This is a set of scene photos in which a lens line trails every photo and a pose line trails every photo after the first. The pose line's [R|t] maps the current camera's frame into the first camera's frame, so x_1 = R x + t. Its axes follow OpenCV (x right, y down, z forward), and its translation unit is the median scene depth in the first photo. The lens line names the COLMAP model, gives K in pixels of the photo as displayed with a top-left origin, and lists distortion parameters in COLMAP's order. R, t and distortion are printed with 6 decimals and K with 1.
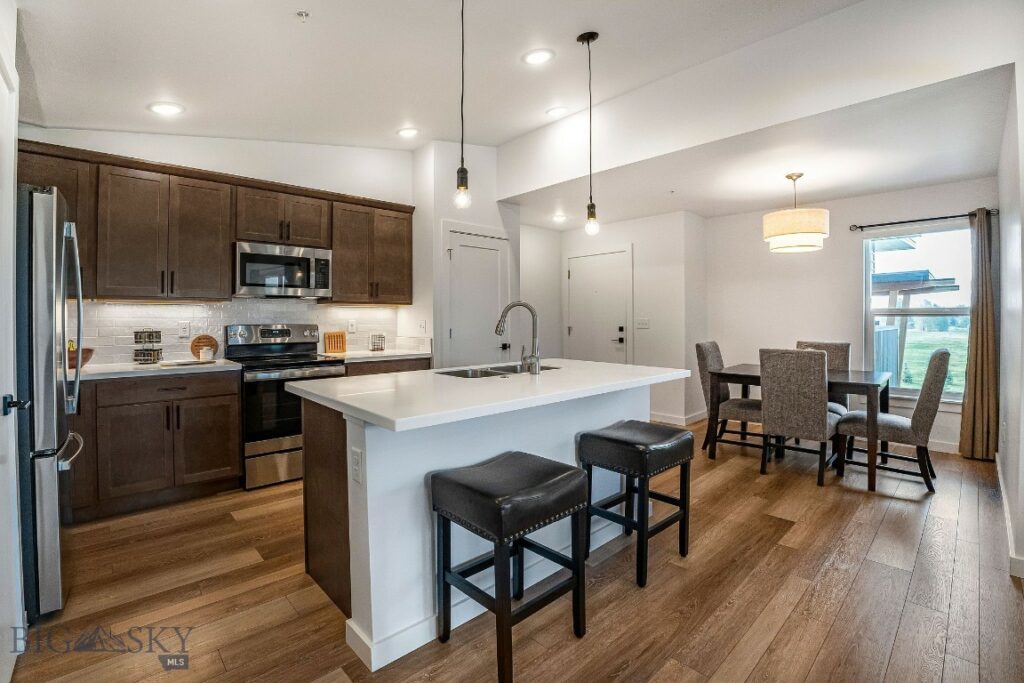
lens RADIAL K [[447.5, 0, 507.8], [0, 447.5, 325.8], [0, 0, 1]] dist [-0.056606, 0.000380]
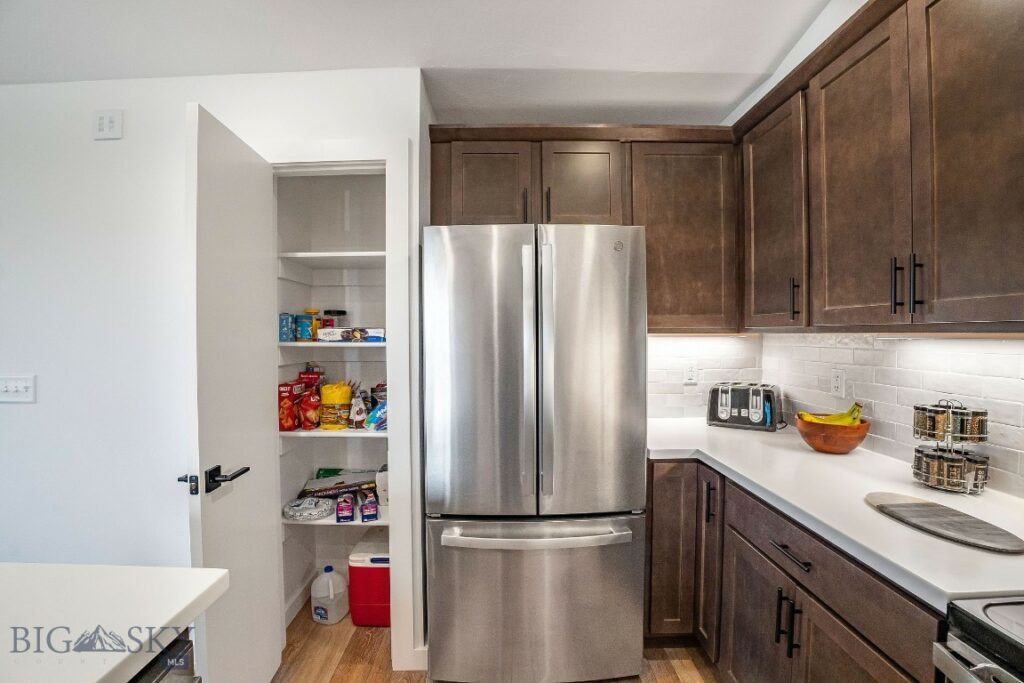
lens RADIAL K [[453.2, 0, 504.4], [0, 453.2, 339.5], [0, 0, 1]] dist [-0.067712, 0.014513]
pose [[-0.673539, 0.016083, -0.738976, -0.231158], [-0.002091, 0.999718, 0.023664, -0.050278], [0.739148, 0.017484, -0.673316, 0.793845]]
